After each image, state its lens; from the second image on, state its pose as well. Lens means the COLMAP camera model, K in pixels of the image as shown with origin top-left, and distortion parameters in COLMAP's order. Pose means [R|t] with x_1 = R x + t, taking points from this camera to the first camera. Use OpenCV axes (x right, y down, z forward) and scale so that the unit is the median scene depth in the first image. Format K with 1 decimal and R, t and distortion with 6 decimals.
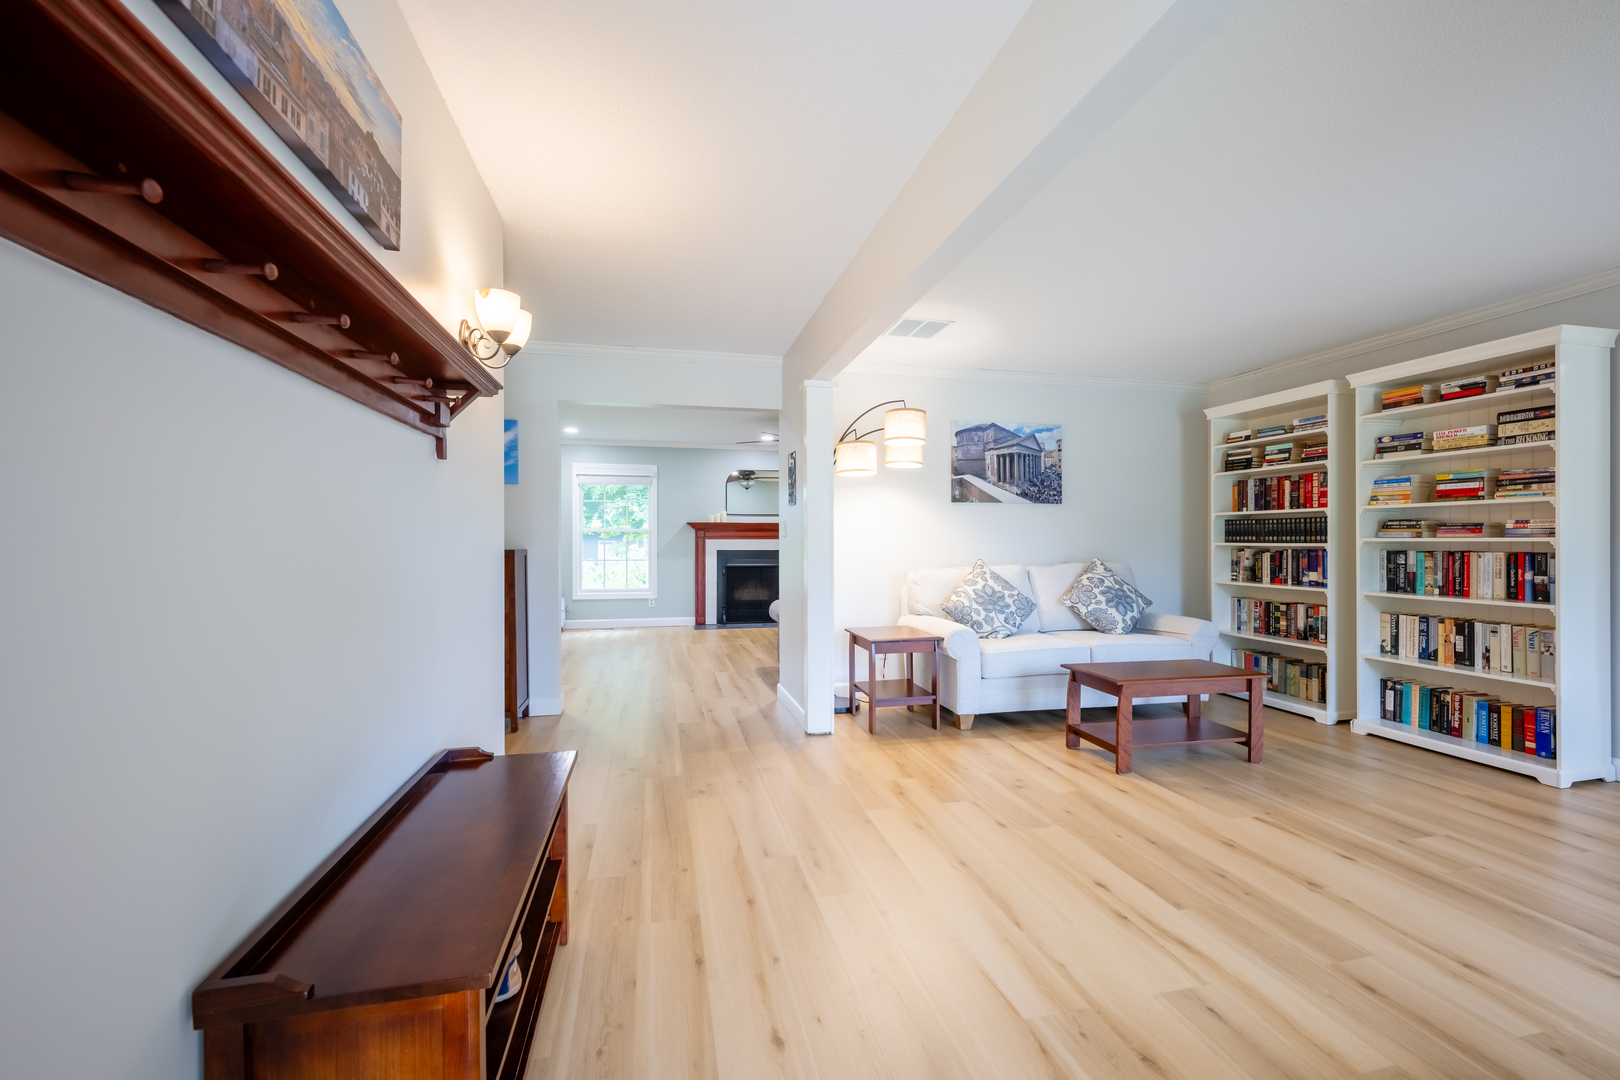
lens RADIAL K [[651.6, 0, 806.8], [0, 651.6, 543.3], [0, 0, 1]] dist [0.000766, 0.000279]
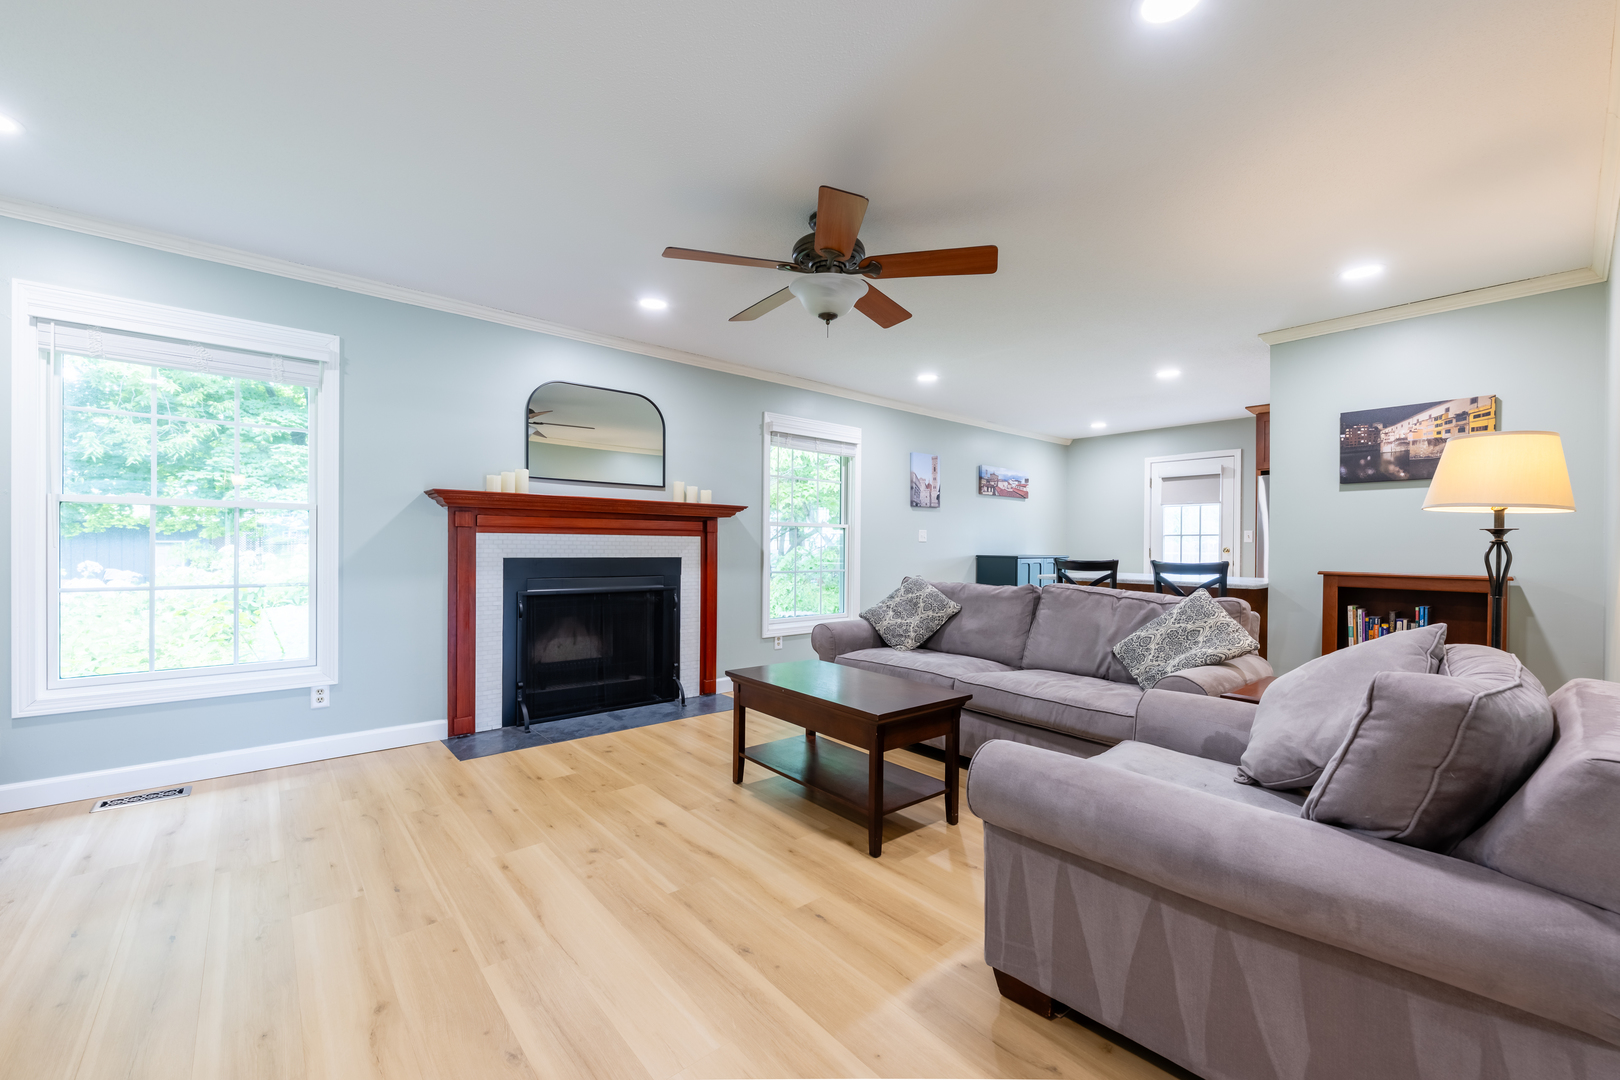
lens RADIAL K [[641.3, 0, 805.7], [0, 641.3, 542.9], [0, 0, 1]] dist [-0.000237, 0.000183]
pose [[0.884661, 0.008853, 0.466151, -0.356548], [-0.005694, 0.999950, -0.008185, 0.006856], [-0.466200, 0.004587, 0.884667, 1.179155]]
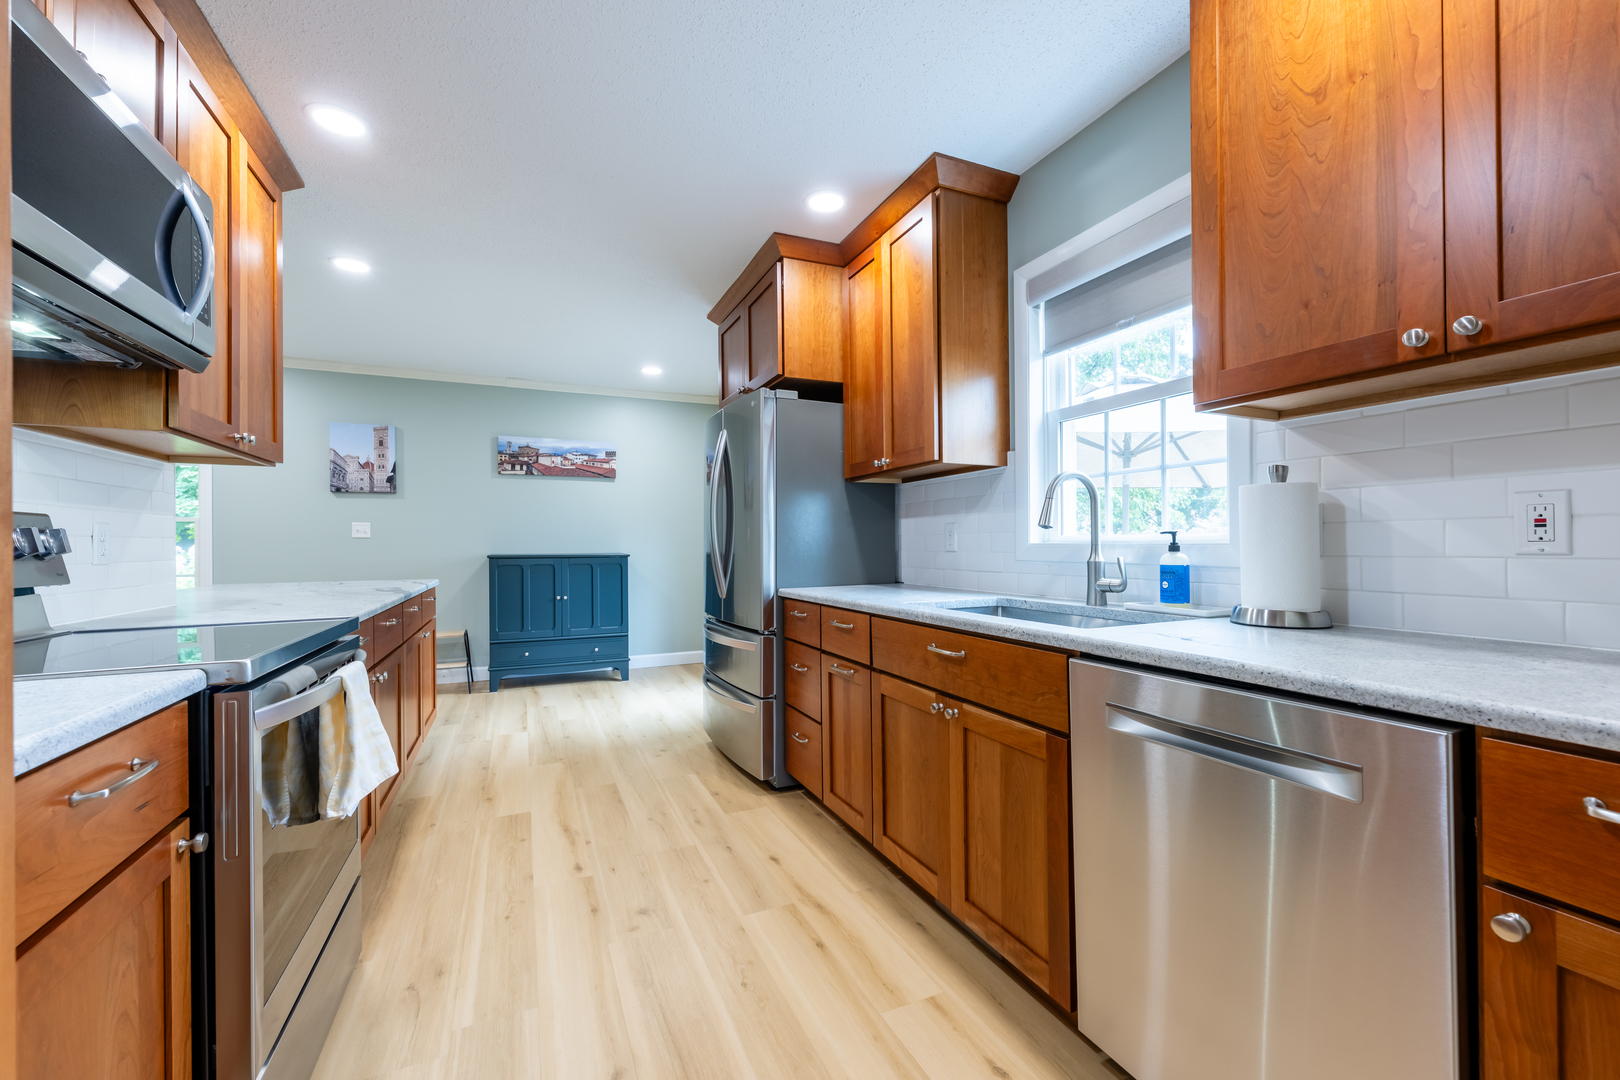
lens RADIAL K [[641.3, 0, 805.7], [0, 641.3, 542.9], [0, 0, 1]] dist [-0.000237, 0.000183]
pose [[0.982165, -0.002456, 0.188006, 1.232554], [0.003224, 0.999988, -0.003780, 0.006778], [-0.187995, 0.004319, 0.982161, 1.080827]]
